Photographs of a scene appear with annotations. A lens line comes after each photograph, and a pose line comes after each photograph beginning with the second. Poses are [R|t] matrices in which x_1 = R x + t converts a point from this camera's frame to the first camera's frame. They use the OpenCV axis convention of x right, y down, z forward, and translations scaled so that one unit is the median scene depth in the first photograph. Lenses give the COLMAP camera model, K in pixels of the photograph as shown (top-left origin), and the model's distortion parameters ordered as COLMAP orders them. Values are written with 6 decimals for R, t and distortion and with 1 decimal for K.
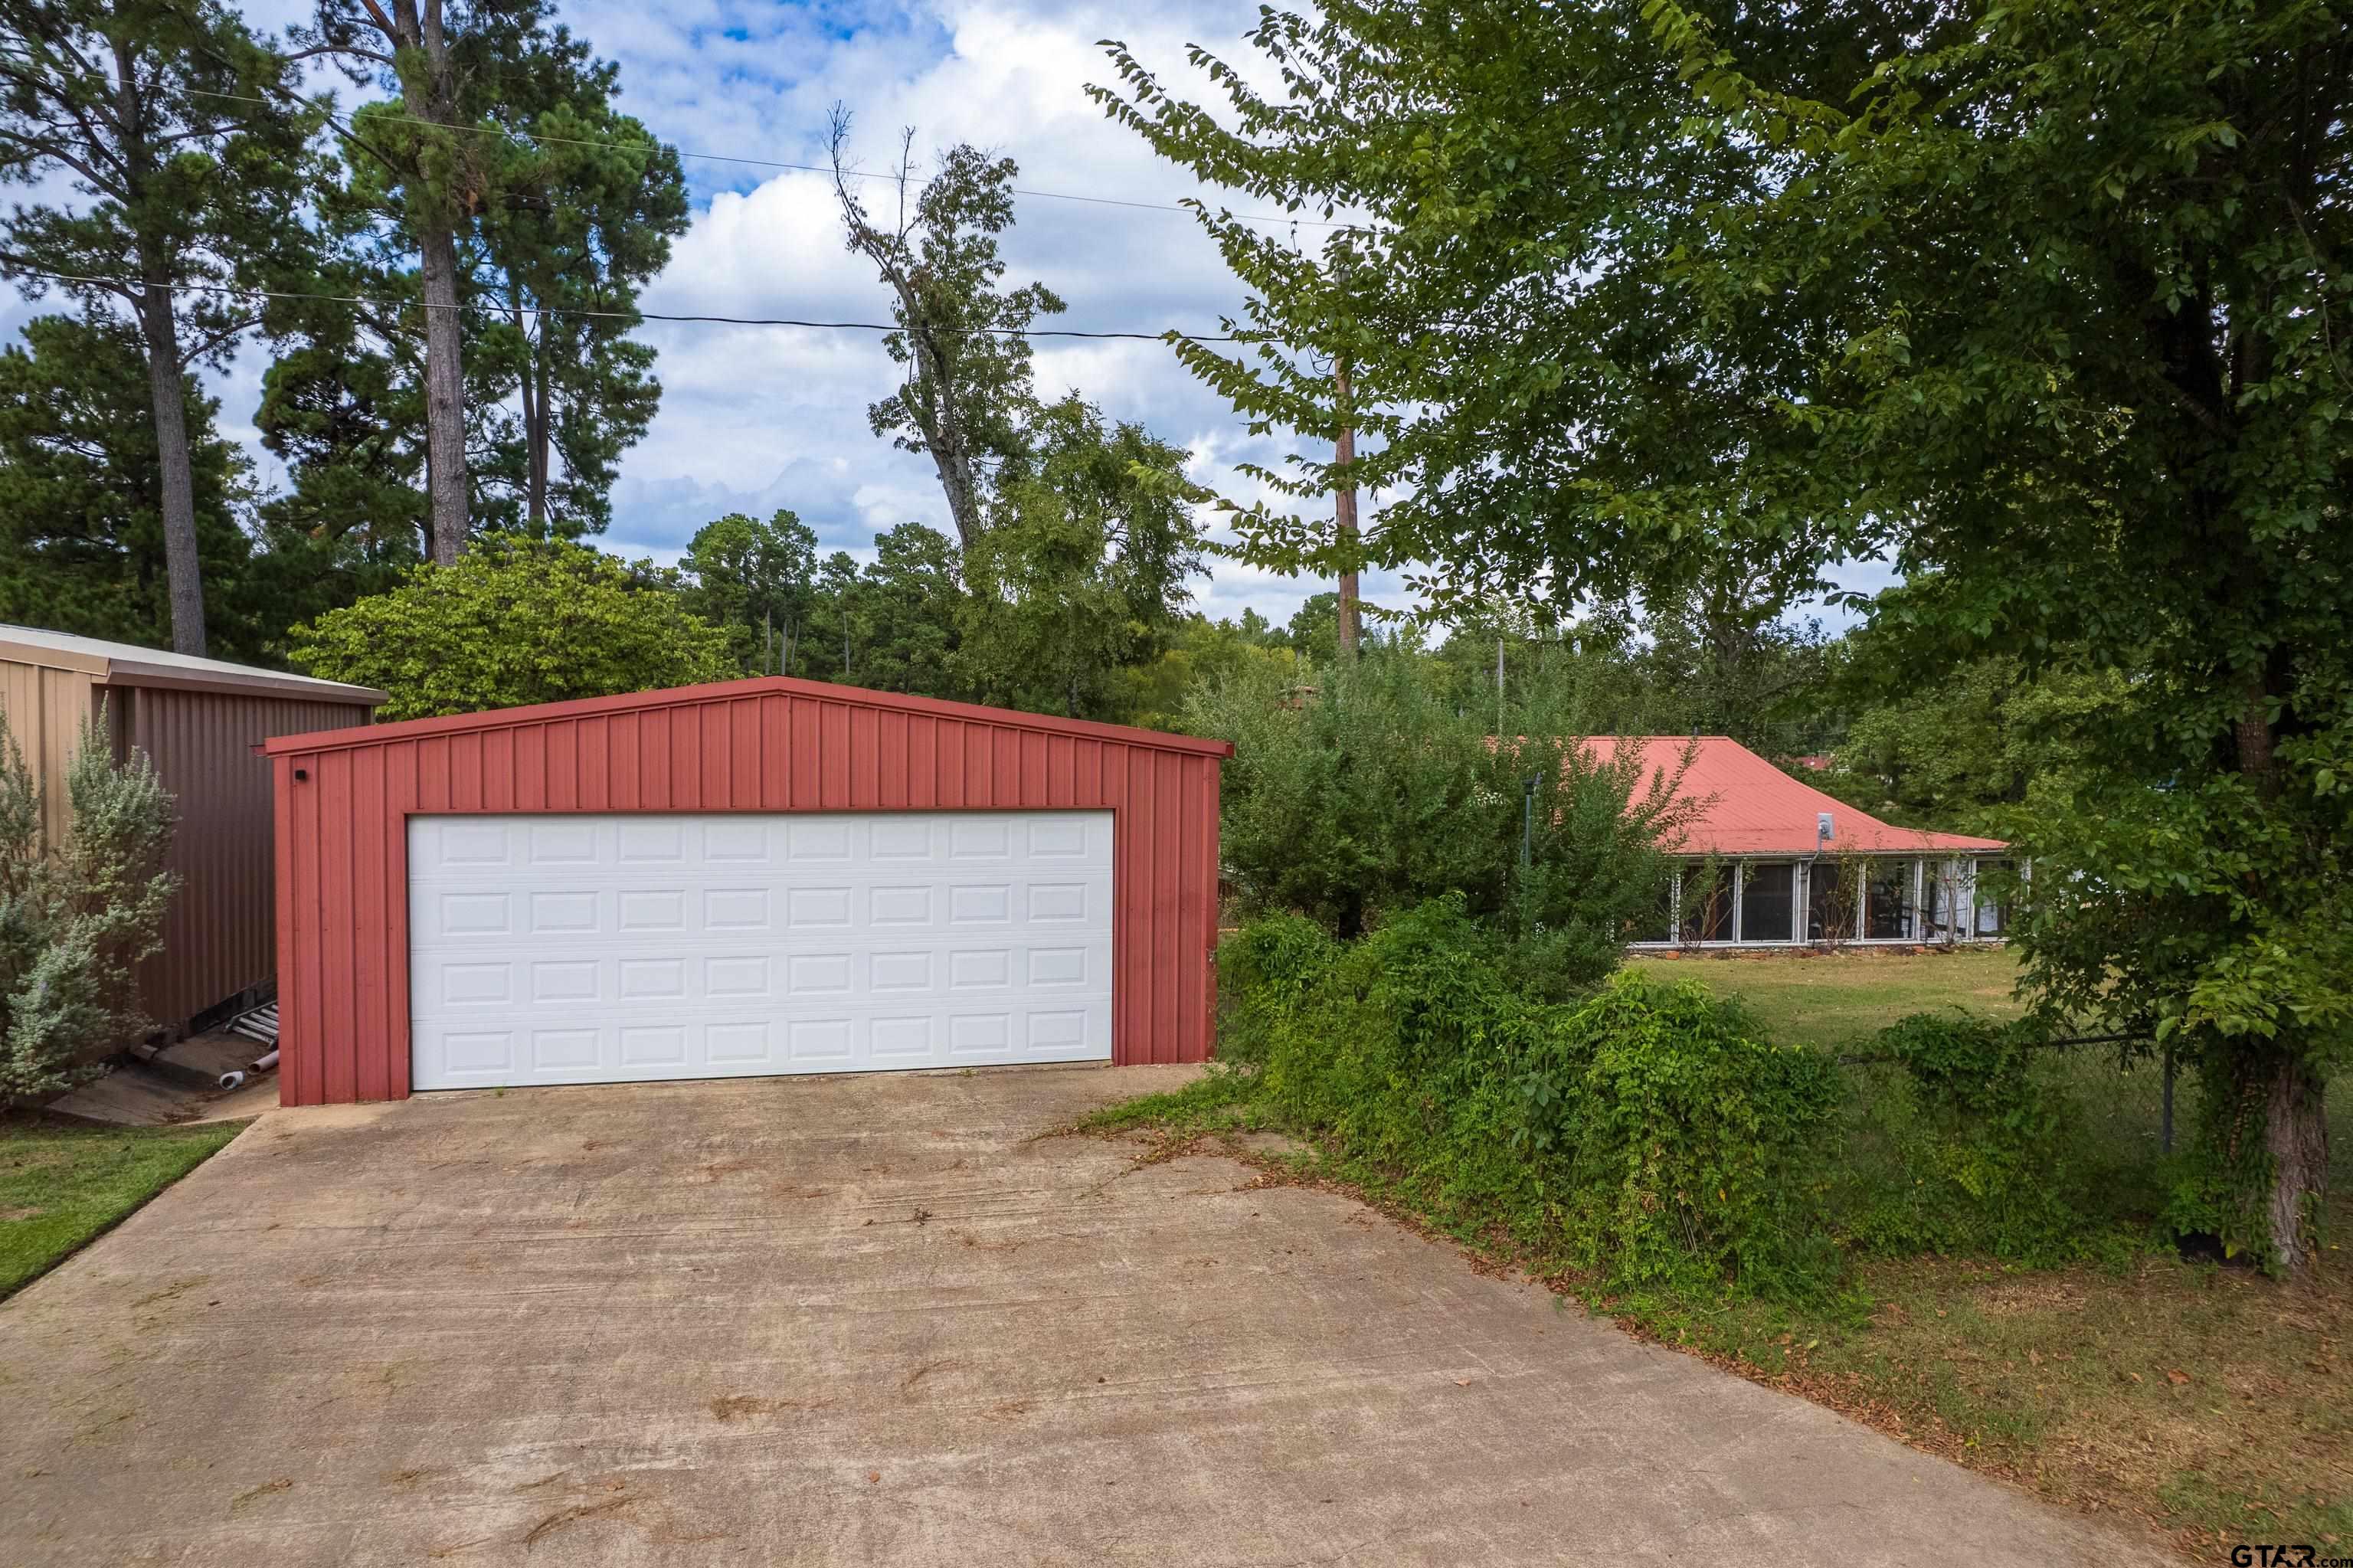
lens RADIAL K [[1554.5, 0, 1178.8], [0, 1554.5, 775.3], [0, 0, 1]] dist [-0.098640, 0.091759]
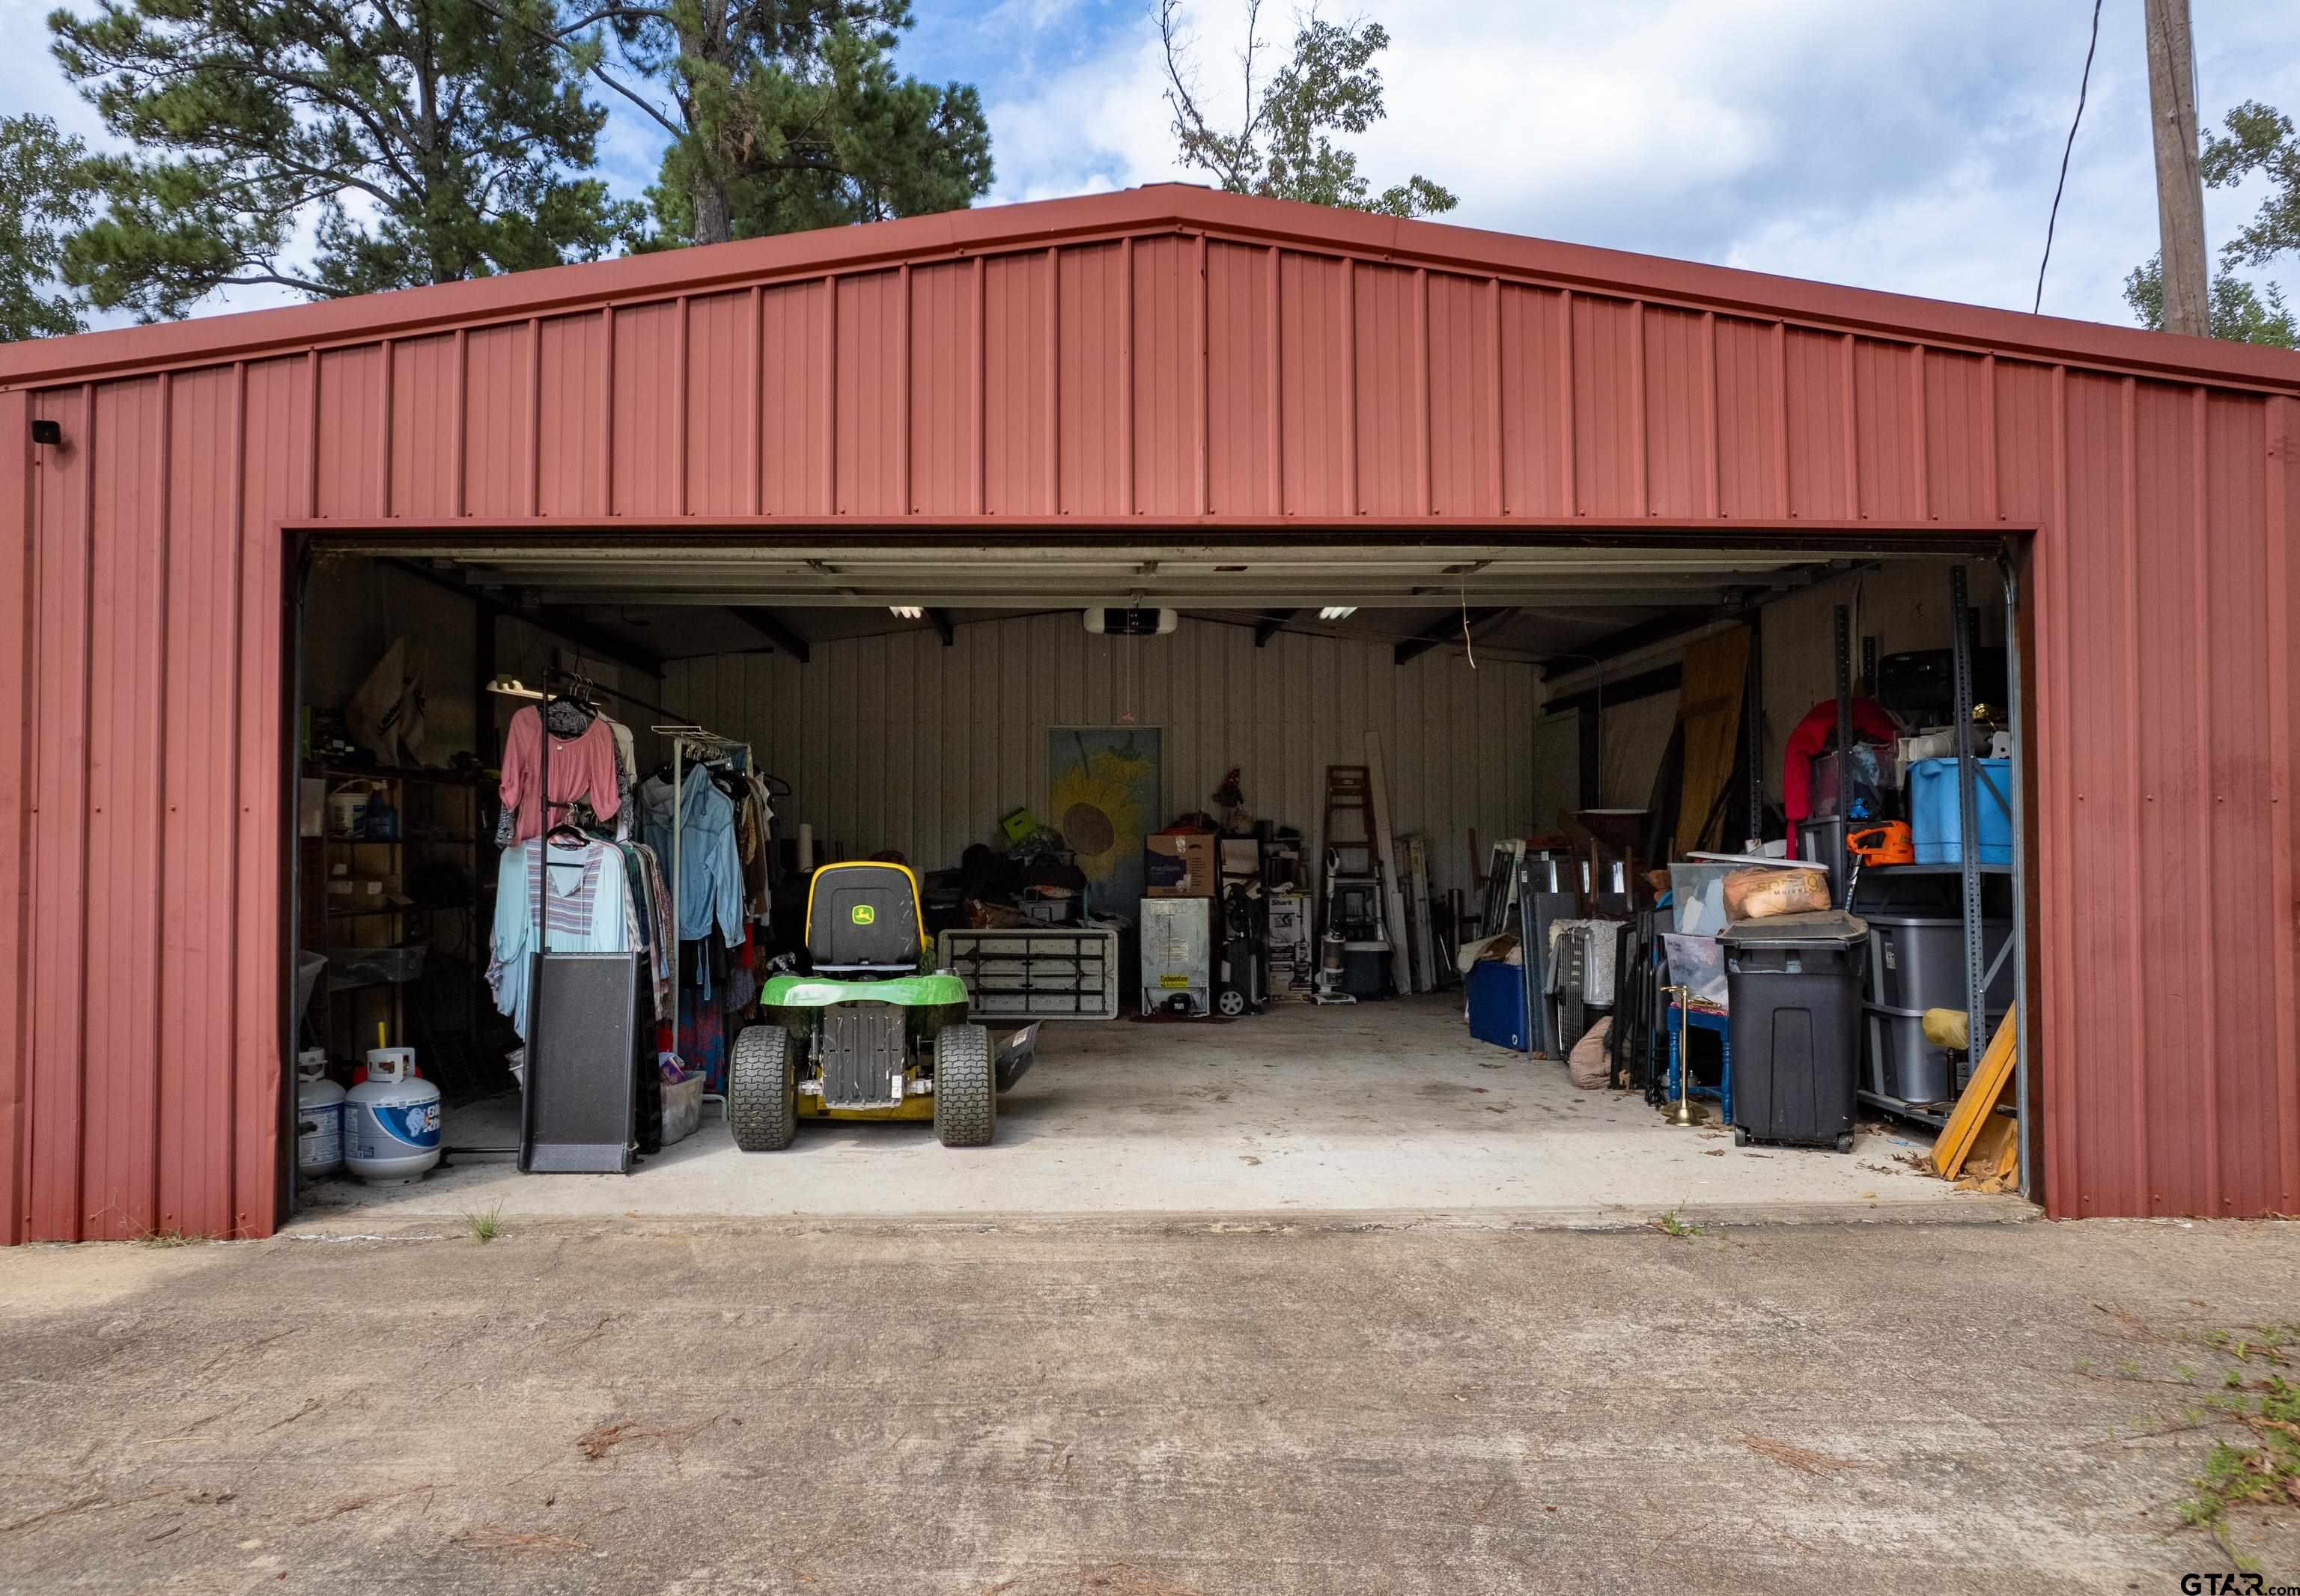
lens RADIAL K [[1609.9, 0, 1101.8], [0, 1609.9, 772.8], [0, 0, 1]] dist [-0.078249, 0.095076]
pose [[0.970659, -0.017086, -0.239851, -0.088308], [0.000380, 0.997580, -0.069526, 0.055220], [0.240459, 0.067395, 0.968317, 0.295397]]
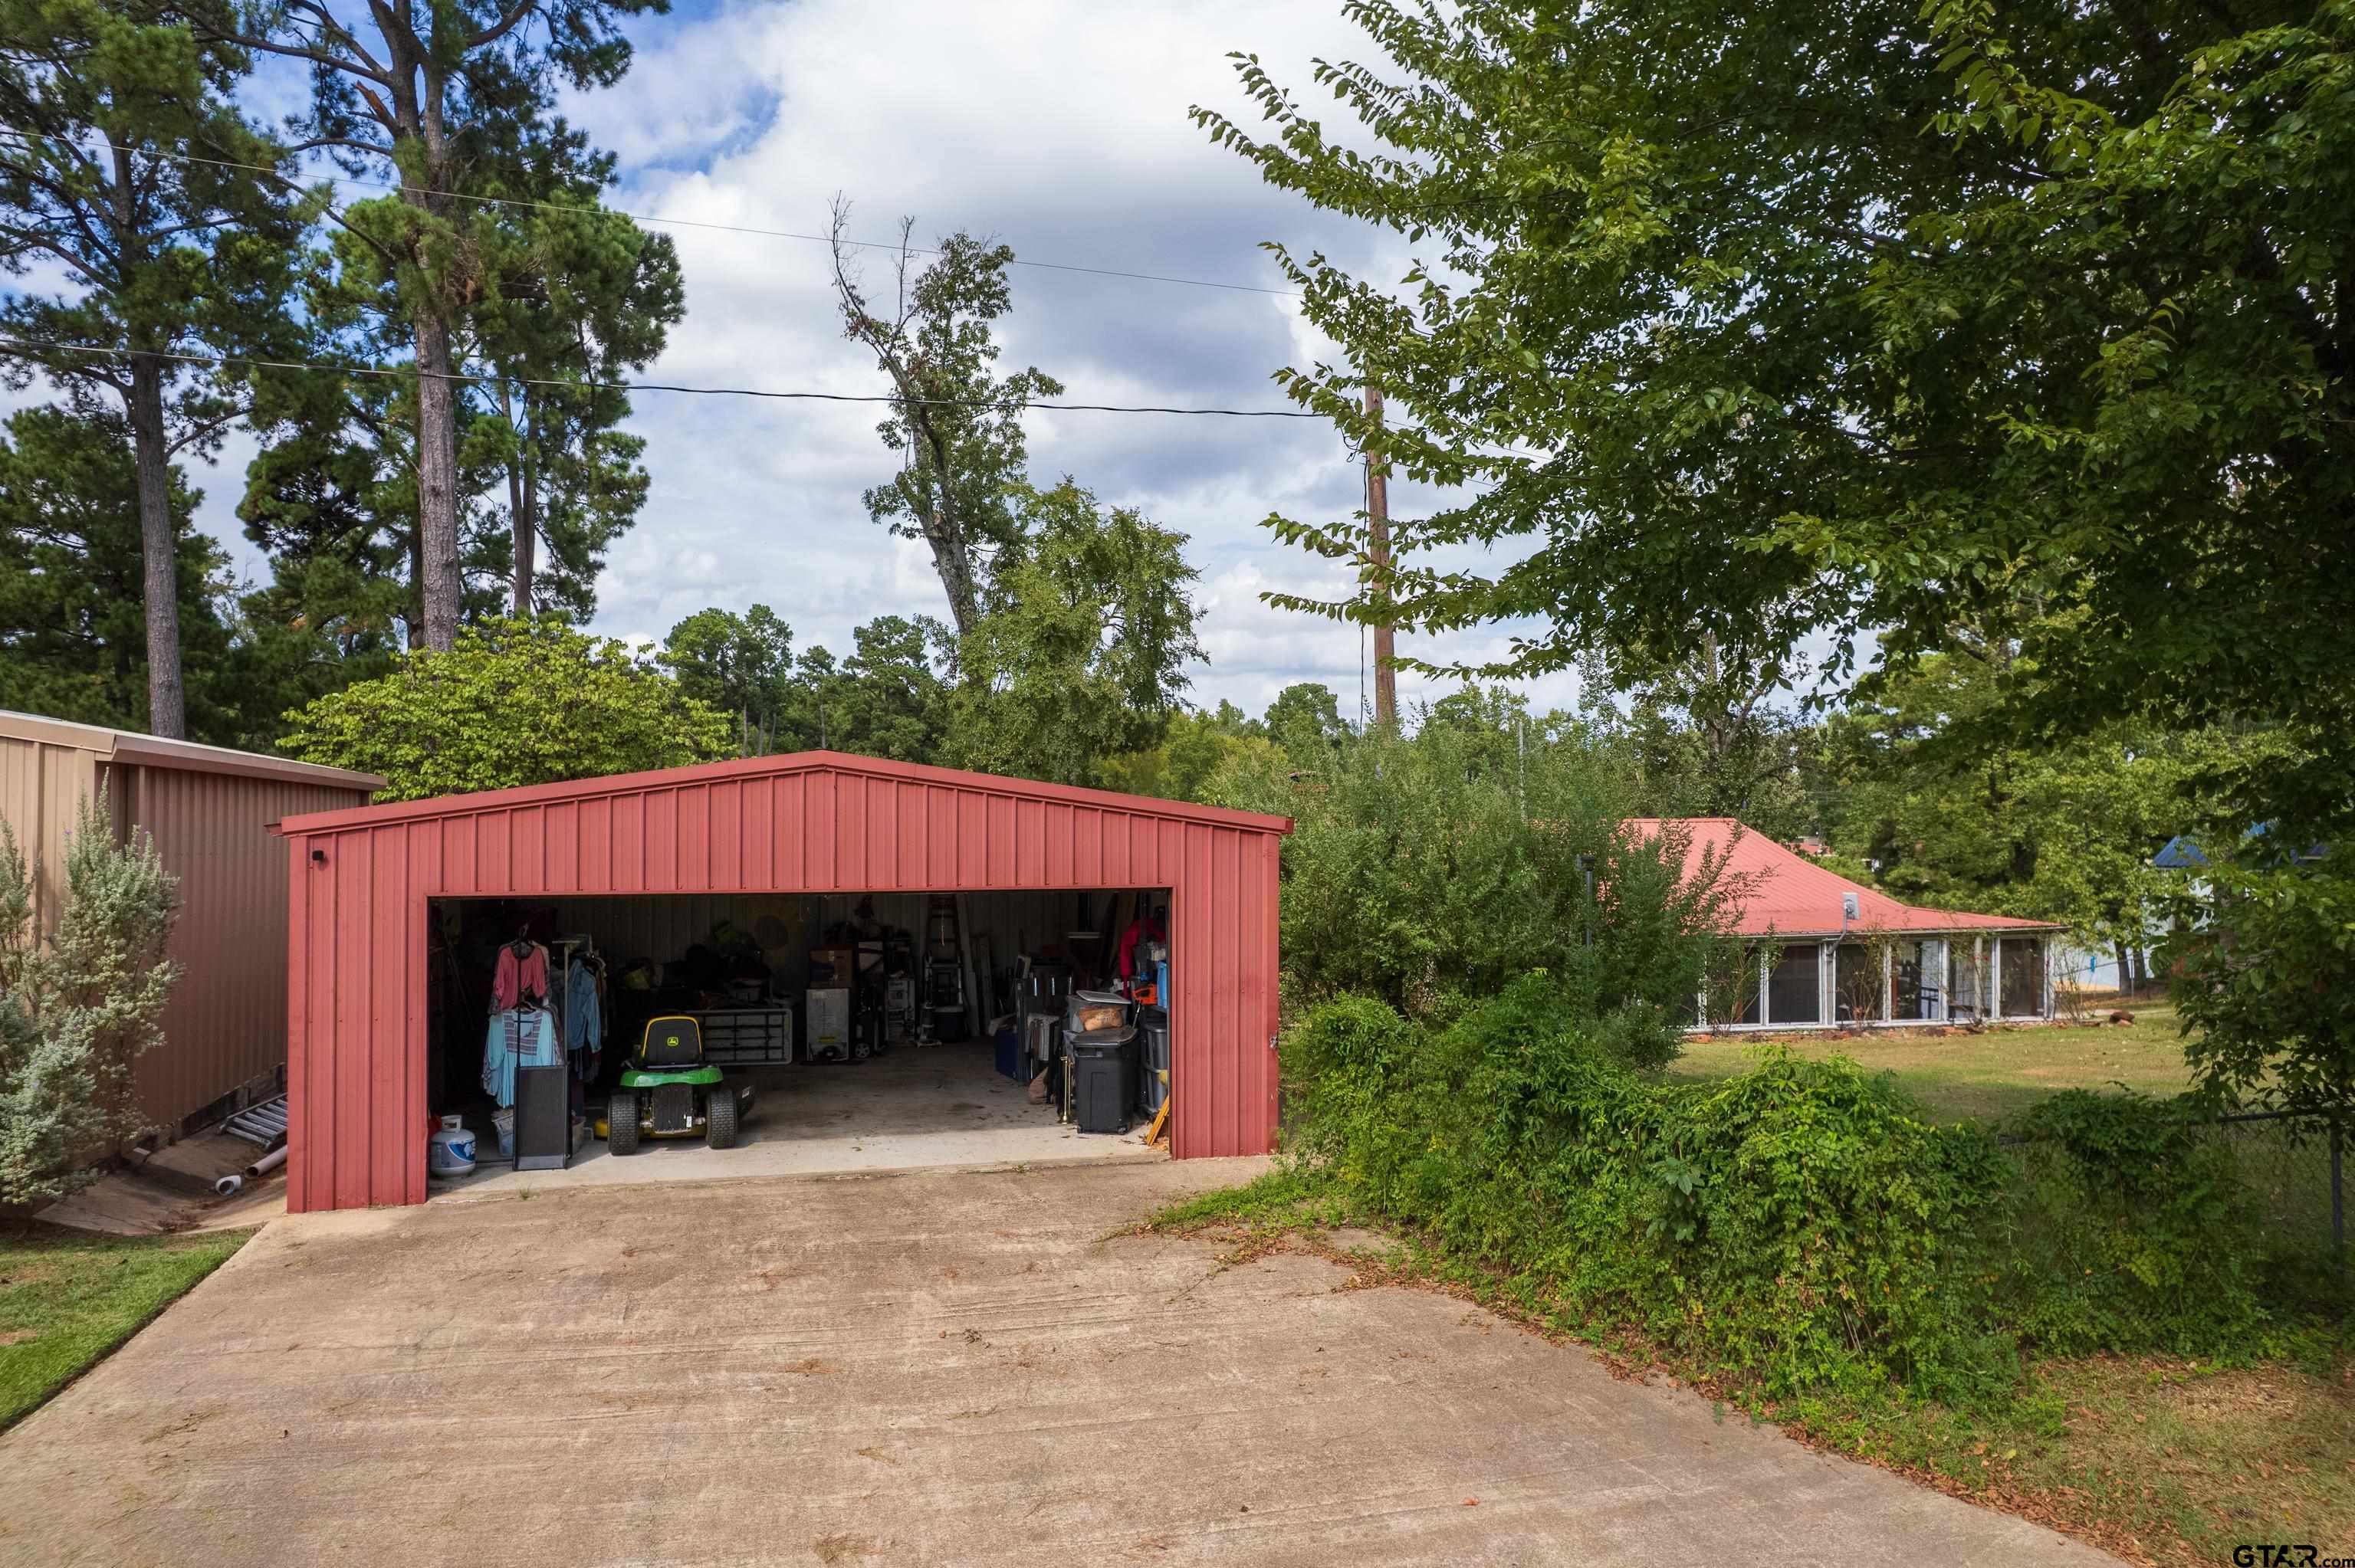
lens RADIAL K [[1554.2, 0, 1177.5], [0, 1554.2, 784.0], [0, 0, 1]] dist [-0.102890, 0.094641]
pose [[0.999831, -0.007604, 0.016720, -0.027399], [0.008496, 0.998507, -0.053951, 0.004740], [-0.016285, 0.054084, 0.998404, 0.022737]]
